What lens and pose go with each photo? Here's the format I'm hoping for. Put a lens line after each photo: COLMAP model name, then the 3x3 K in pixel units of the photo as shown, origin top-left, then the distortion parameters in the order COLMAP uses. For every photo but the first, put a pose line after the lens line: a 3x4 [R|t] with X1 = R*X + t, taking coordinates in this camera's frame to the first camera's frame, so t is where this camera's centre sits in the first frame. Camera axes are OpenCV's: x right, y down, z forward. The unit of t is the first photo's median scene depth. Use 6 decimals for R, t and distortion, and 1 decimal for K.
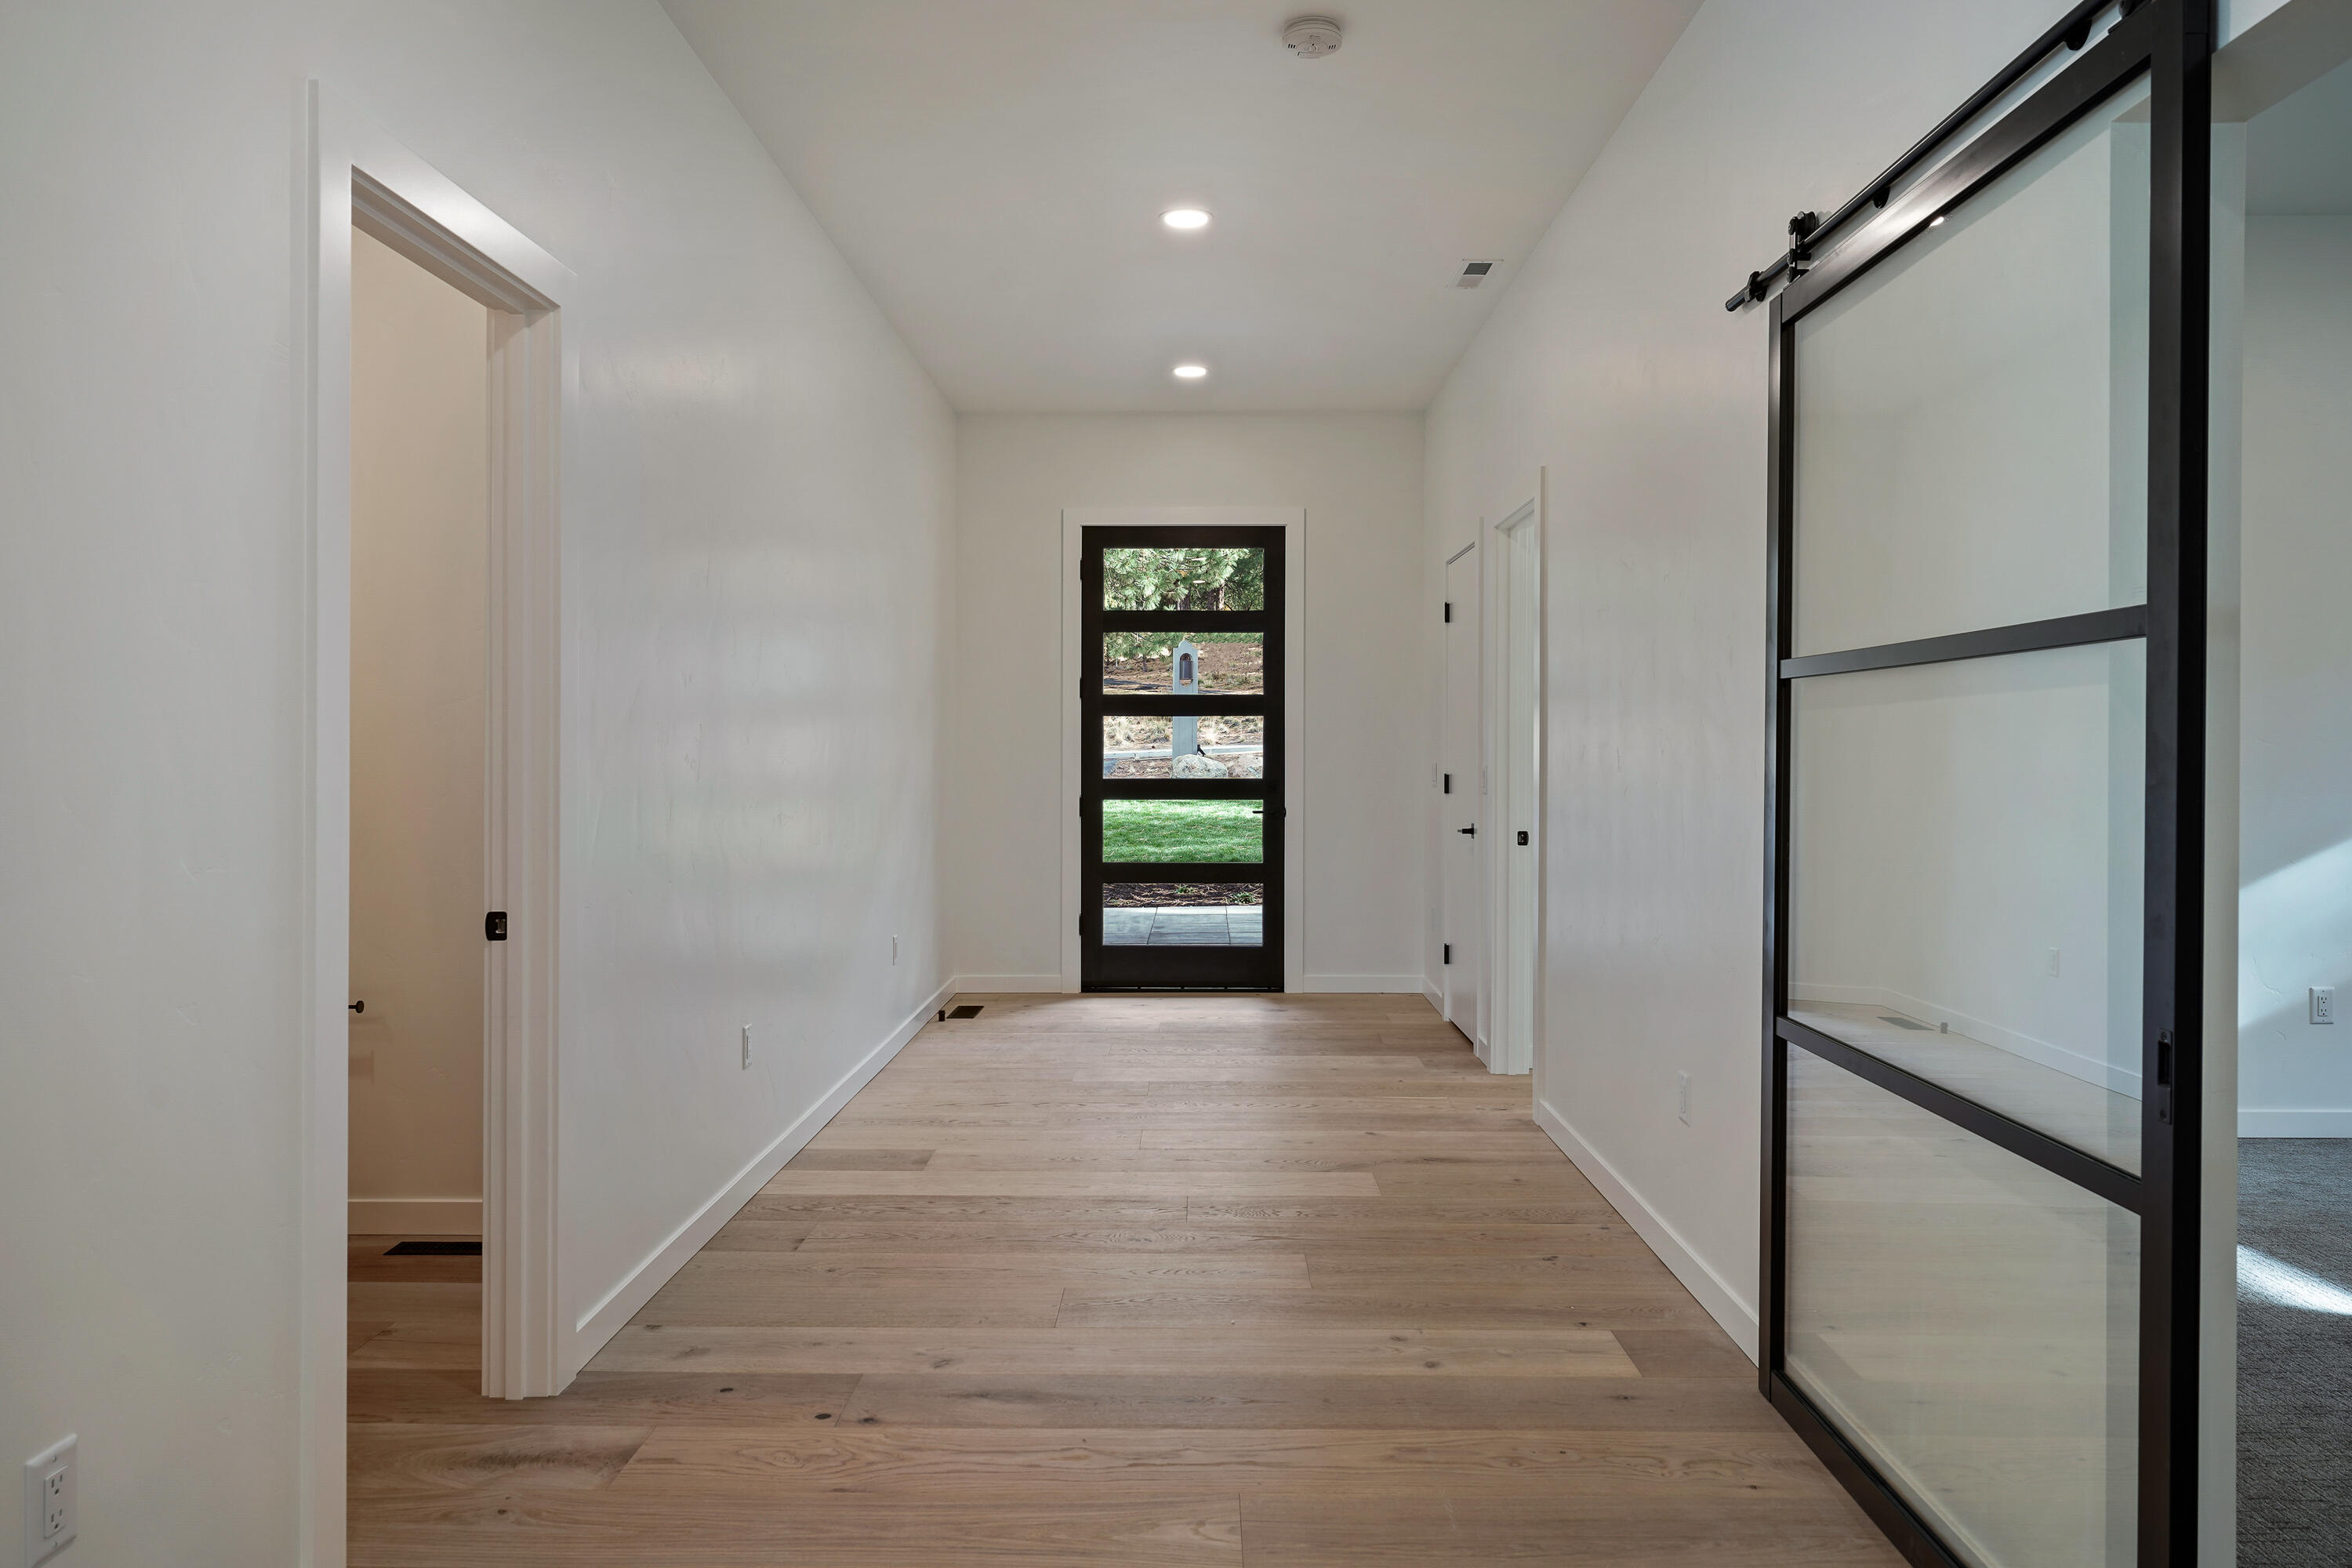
lens RADIAL K [[1543.3, 0, 1168.9], [0, 1543.3, 770.9], [0, 0, 1]] dist [0.005438, -0.009264]
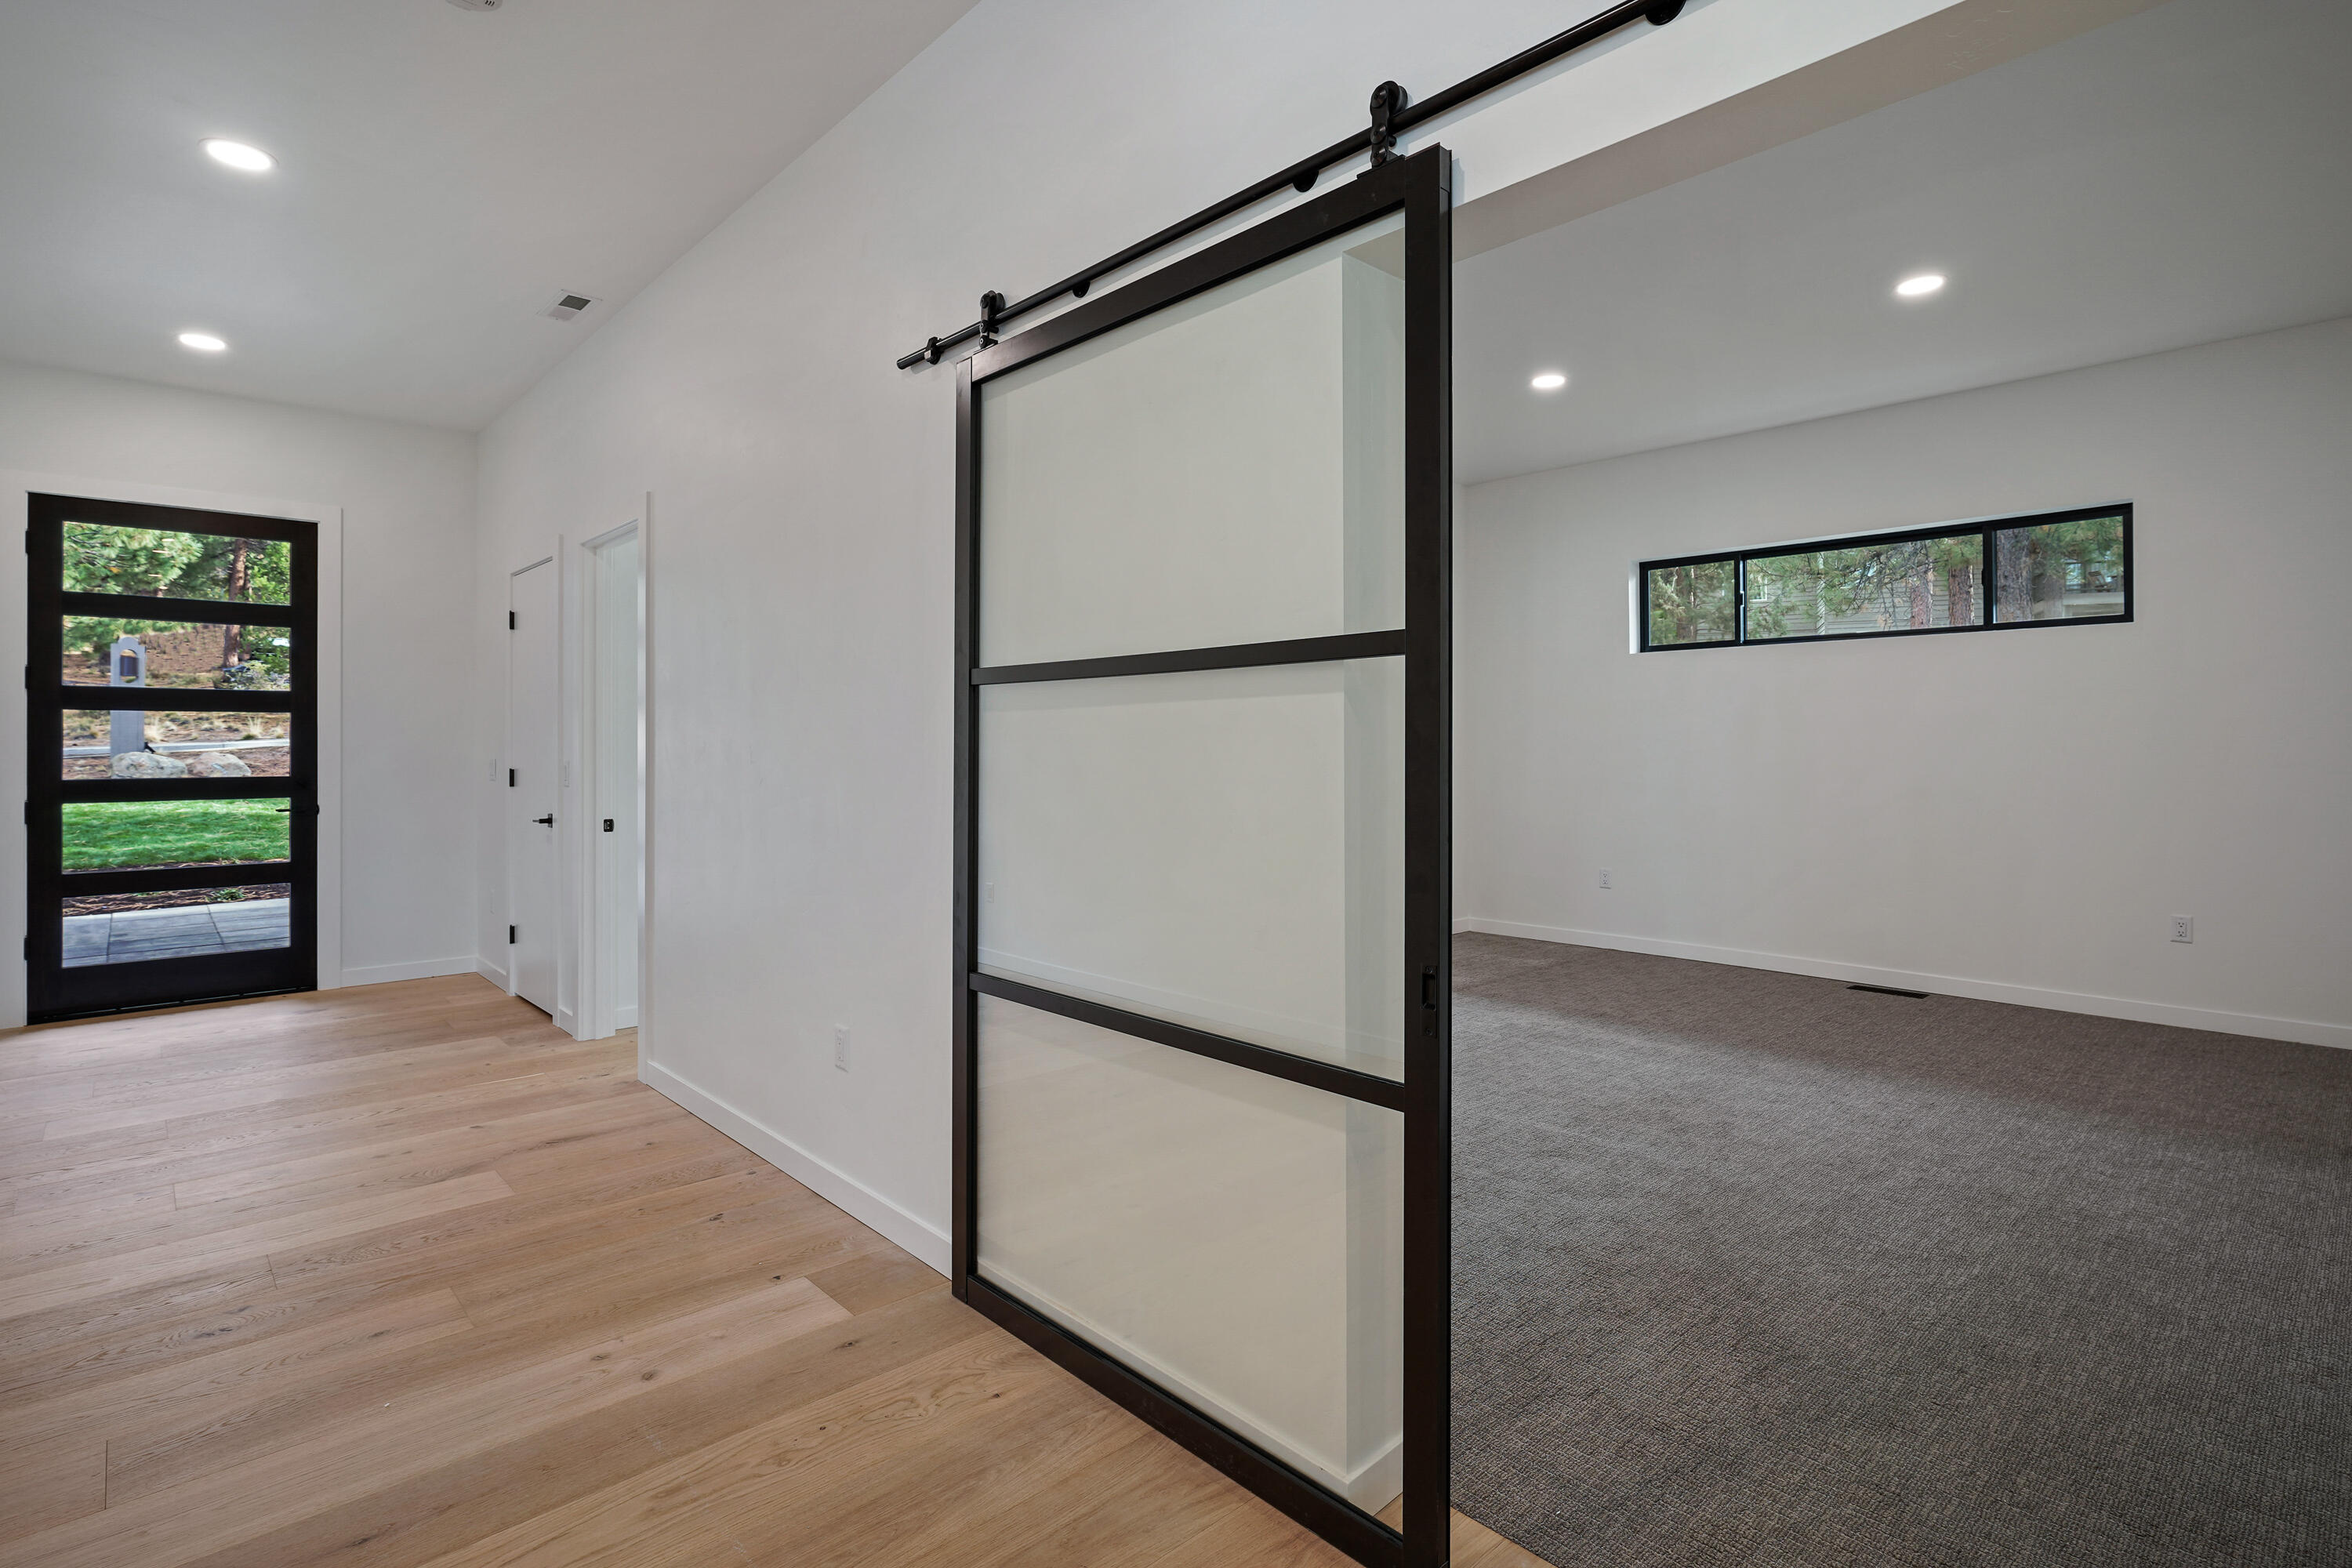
lens RADIAL K [[1139.2, 0, 1175.3], [0, 1139.2, 748.0], [0, 0, 1]] dist [-0.012412, 0.006679]
pose [[0.724124, -0.003330, 0.689662, -0.060737], [0.011642, 0.999905, -0.007395, -0.002146], [-0.689572, 0.013384, 0.724093, 0.183767]]
